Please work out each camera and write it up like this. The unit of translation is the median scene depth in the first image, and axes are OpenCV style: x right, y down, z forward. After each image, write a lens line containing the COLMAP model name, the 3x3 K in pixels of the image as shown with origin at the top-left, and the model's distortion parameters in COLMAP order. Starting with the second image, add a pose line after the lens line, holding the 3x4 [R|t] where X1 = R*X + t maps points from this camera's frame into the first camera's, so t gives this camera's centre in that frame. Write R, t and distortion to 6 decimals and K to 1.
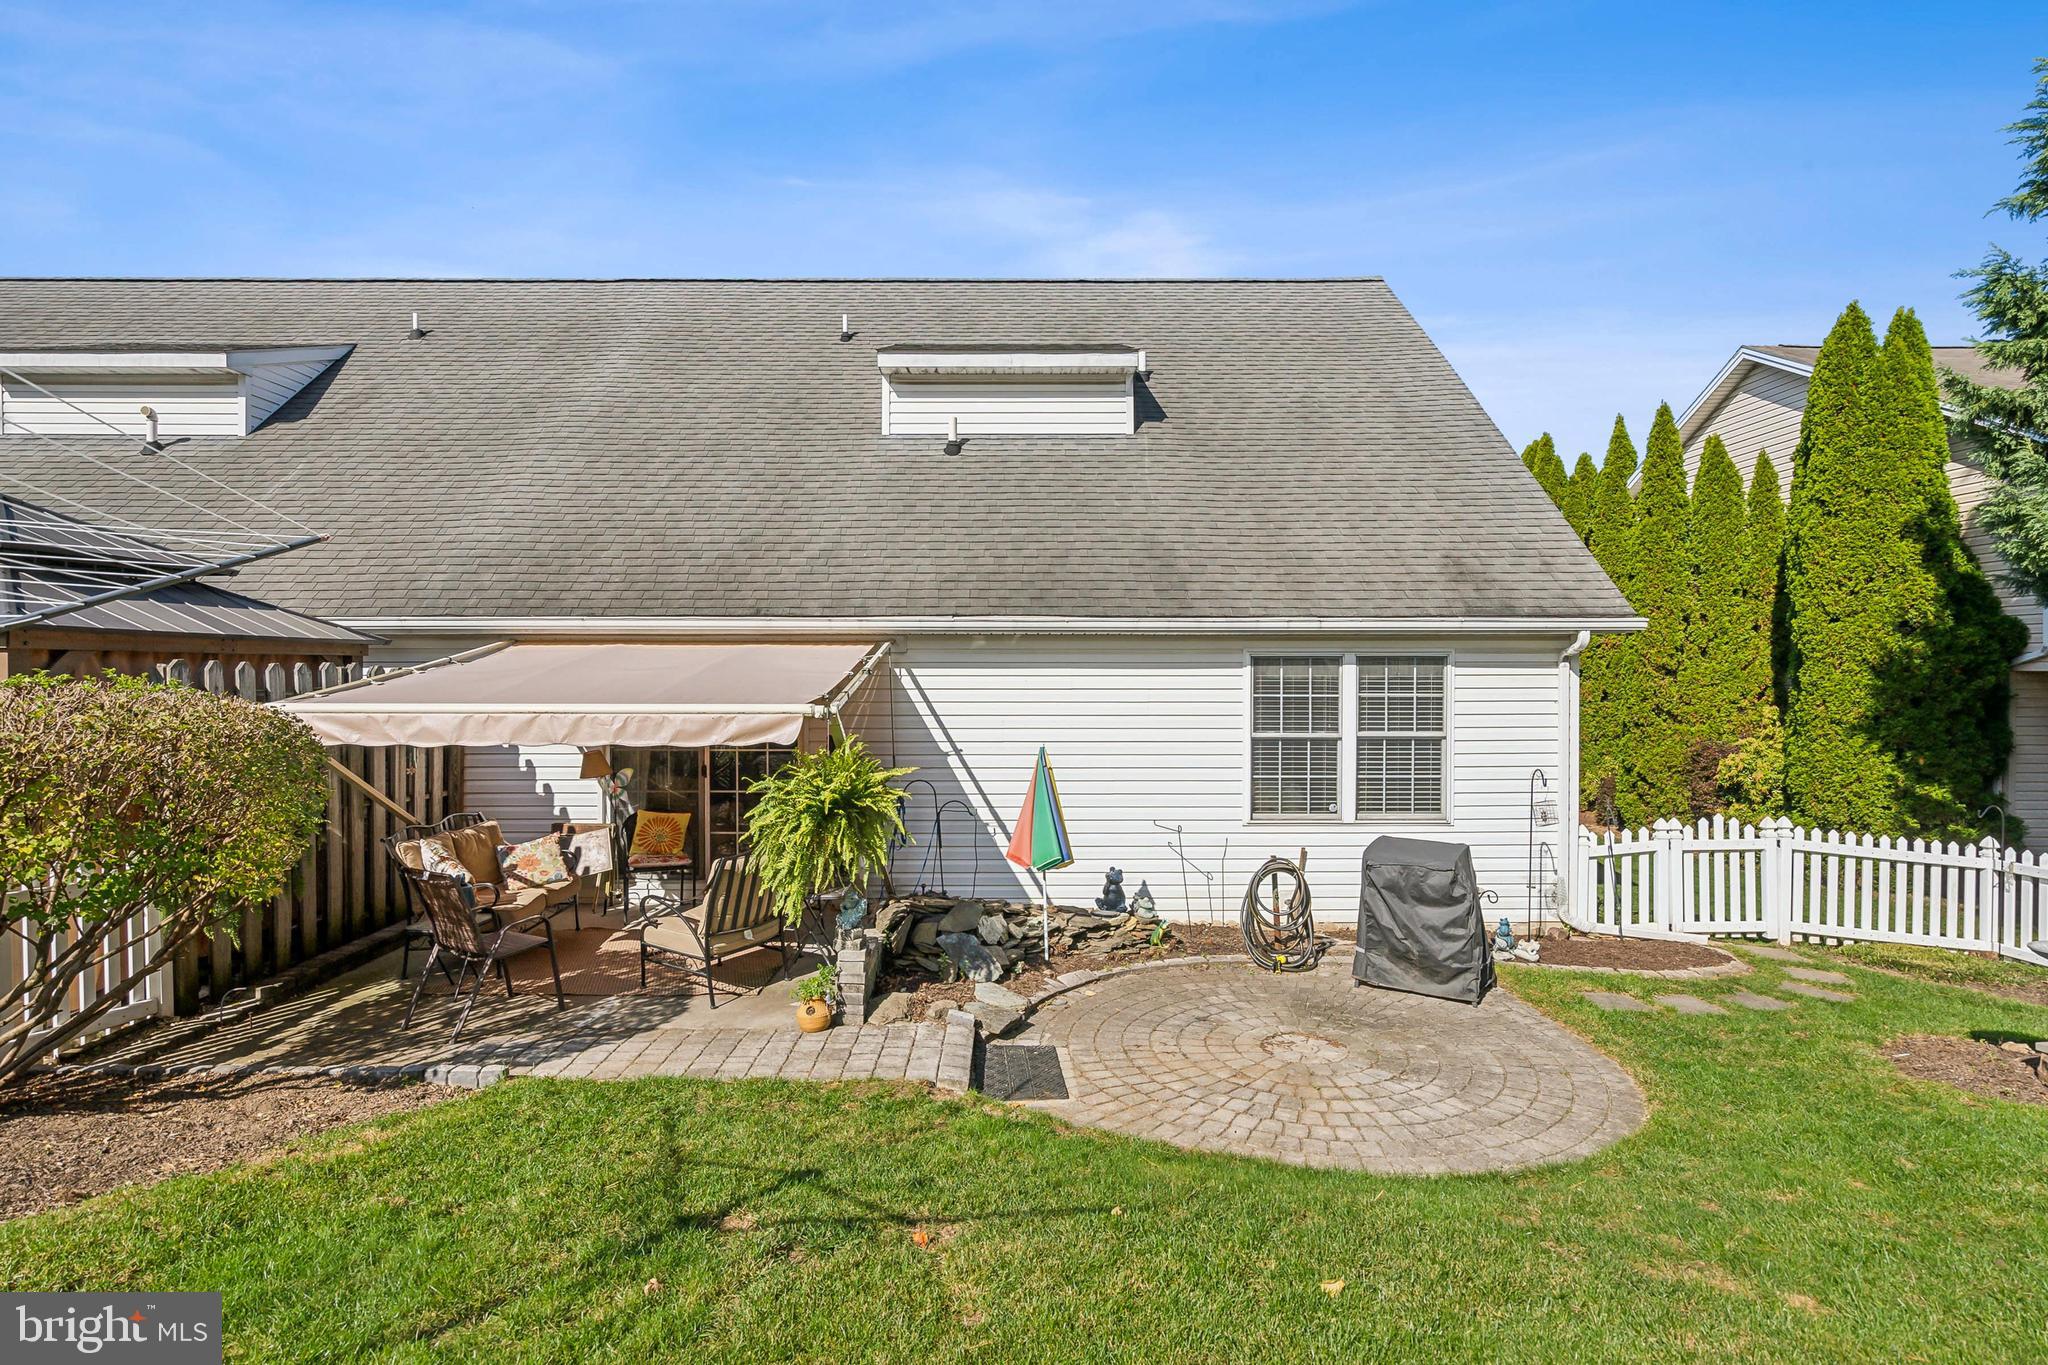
lens RADIAL K [[1021.3, 0, 1024.0], [0, 1021.3, 682.5], [0, 0, 1]] dist [-0.005985, -0.000182]
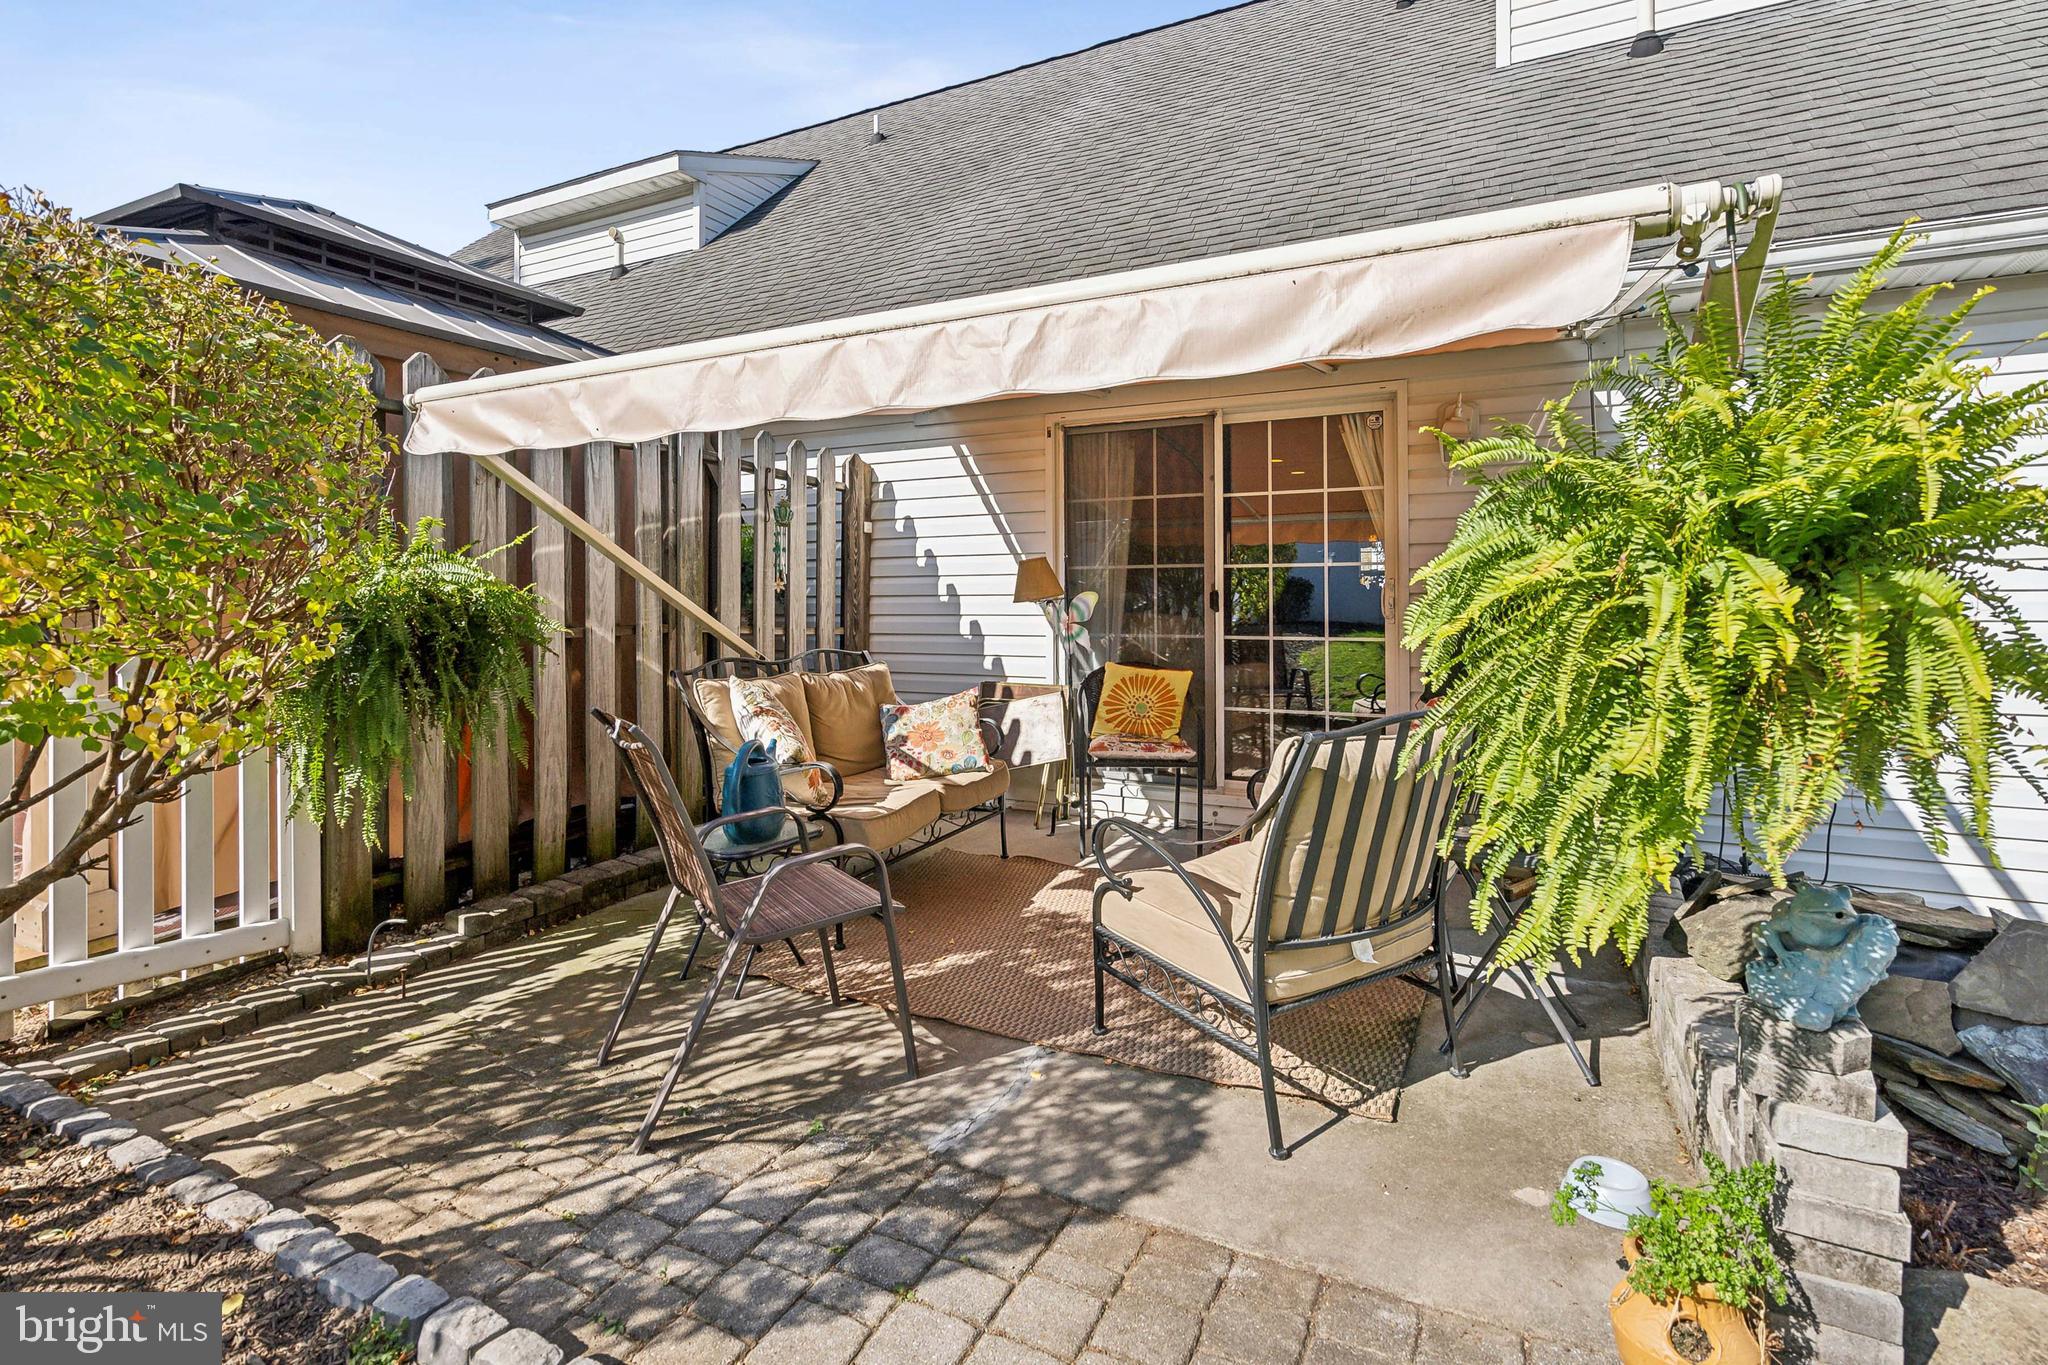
lens RADIAL K [[938.7, 0, 1019.1], [0, 938.7, 634.2], [0, 0, 1]] dist [-0.004362, 0.000022]
pose [[0.888619, 0.007891, -0.458577, -0.188942], [0.003605, 0.999701, 0.024188, 0.104240], [0.458631, -0.023147, 0.888325, 0.538709]]
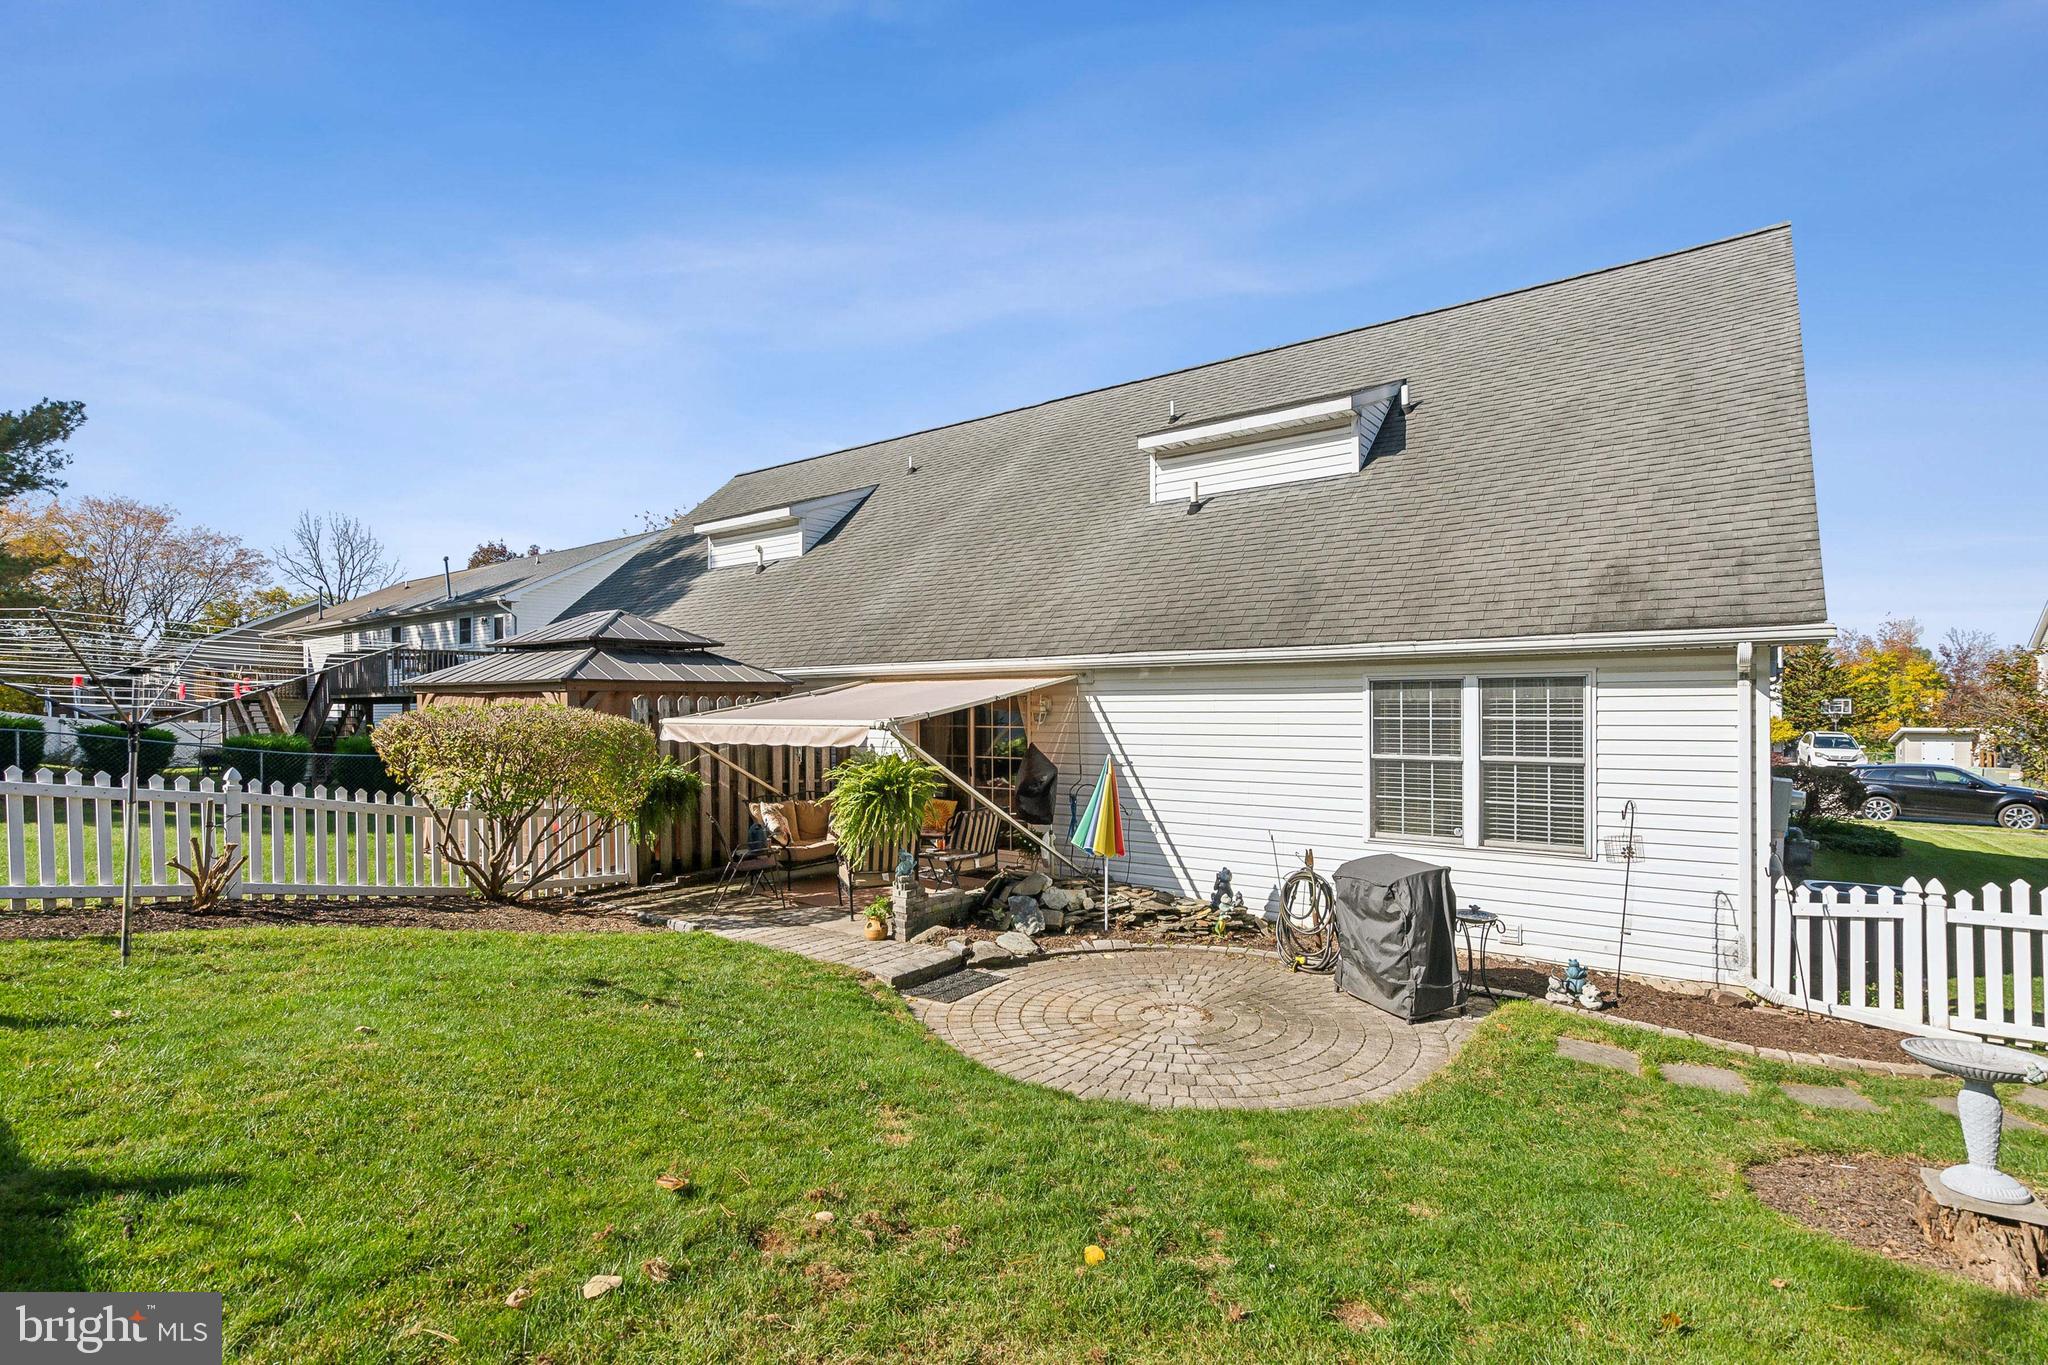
lens RADIAL K [[965.6, 0, 1053.9], [0, 965.6, 701.2], [0, 0, 1]] dist [-0.000420, 0.000336]
pose [[0.802741, -0.007428, -0.596282, 0.641373], [0.001690, 0.999947, -0.010181, 0.005630], [0.596326, 0.007165, 0.802711, 0.016046]]
